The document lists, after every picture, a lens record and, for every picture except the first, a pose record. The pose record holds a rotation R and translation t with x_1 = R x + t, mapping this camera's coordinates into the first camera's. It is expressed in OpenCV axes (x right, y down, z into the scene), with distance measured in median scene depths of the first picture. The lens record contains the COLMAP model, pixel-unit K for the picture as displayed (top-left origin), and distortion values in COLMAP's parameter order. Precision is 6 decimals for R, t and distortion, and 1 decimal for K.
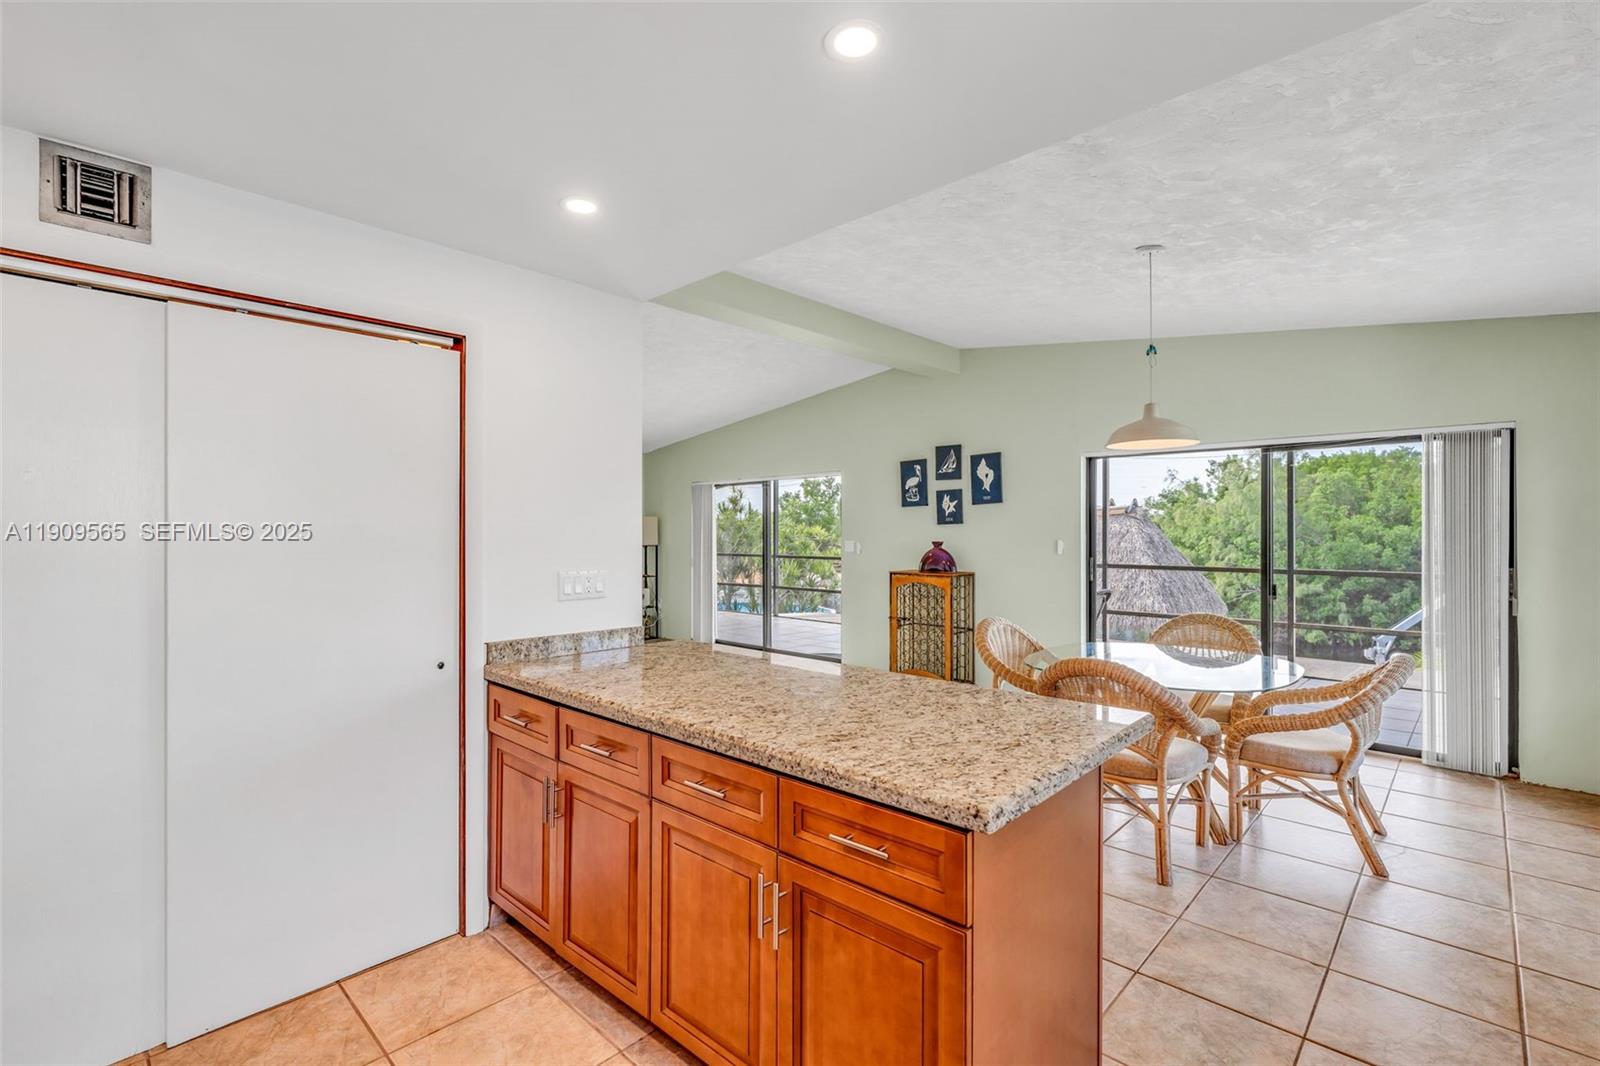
lens RADIAL K [[722.2, 0, 767.9], [0, 722.2, 530.9], [0, 0, 1]] dist [-0.003095, 0.000465]
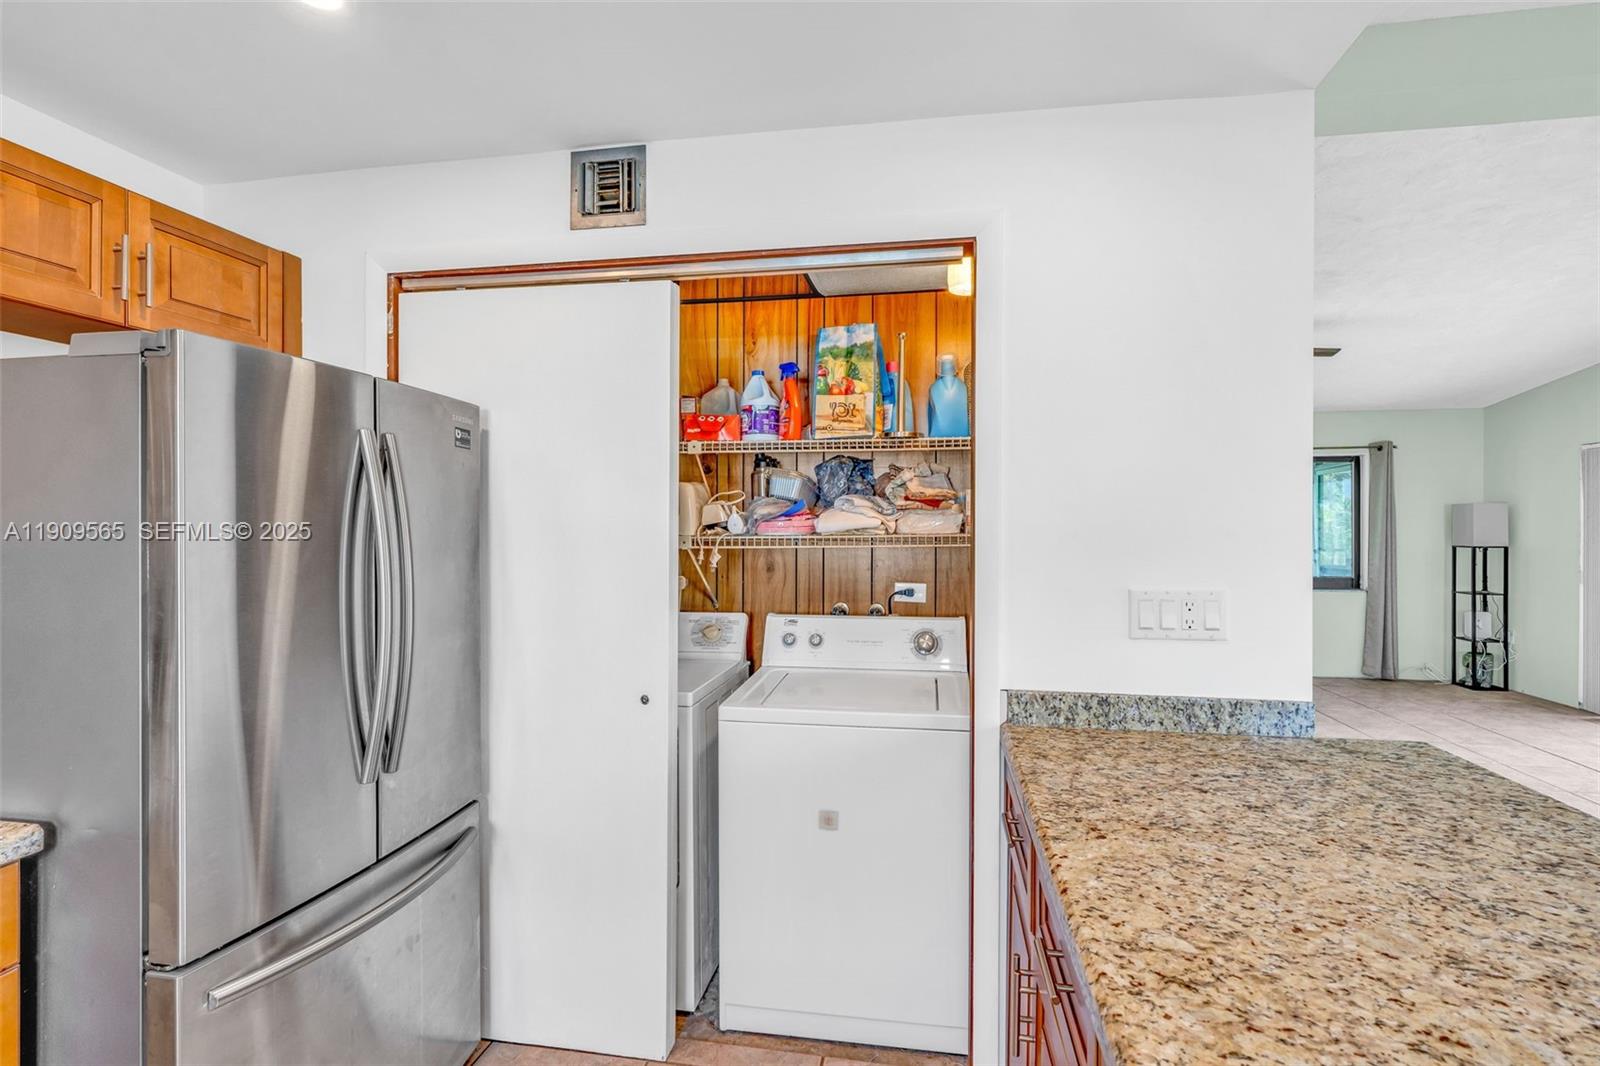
lens RADIAL K [[722.2, 0, 817.8], [0, 722.2, 531.8], [0, 0, 1]] dist [-0.003095, 0.000465]
pose [[0.582161, 0.008504, -0.813029, 0.067945], [-0.001564, 0.999955, 0.009340, 0.004600], [0.813072, -0.004165, 0.582148, 0.631006]]
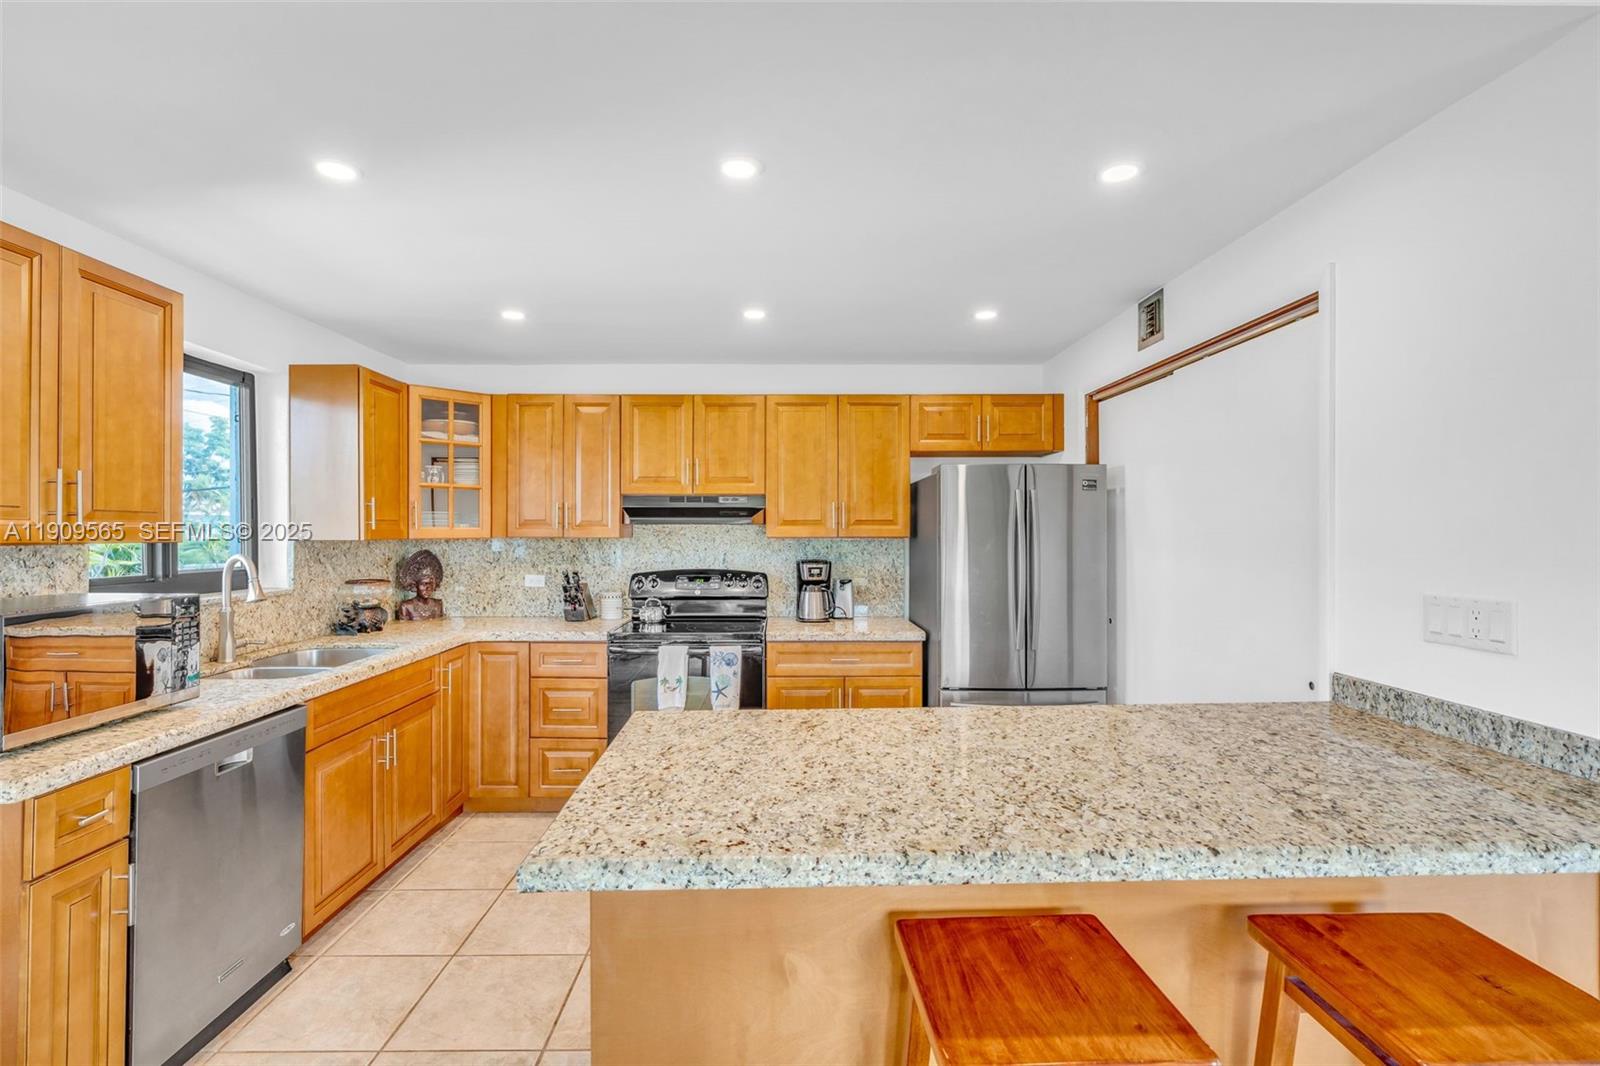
lens RADIAL K [[722.2, 0, 801.3], [0, 722.2, 533.6], [0, 0, 1]] dist [-0.003095, 0.000465]
pose [[-0.682891, 0.002396, -0.730516, 0.763028], [0.002039, 0.999997, 0.001373, 0.004396], [0.730517, -0.000552, -0.682894, 1.485507]]
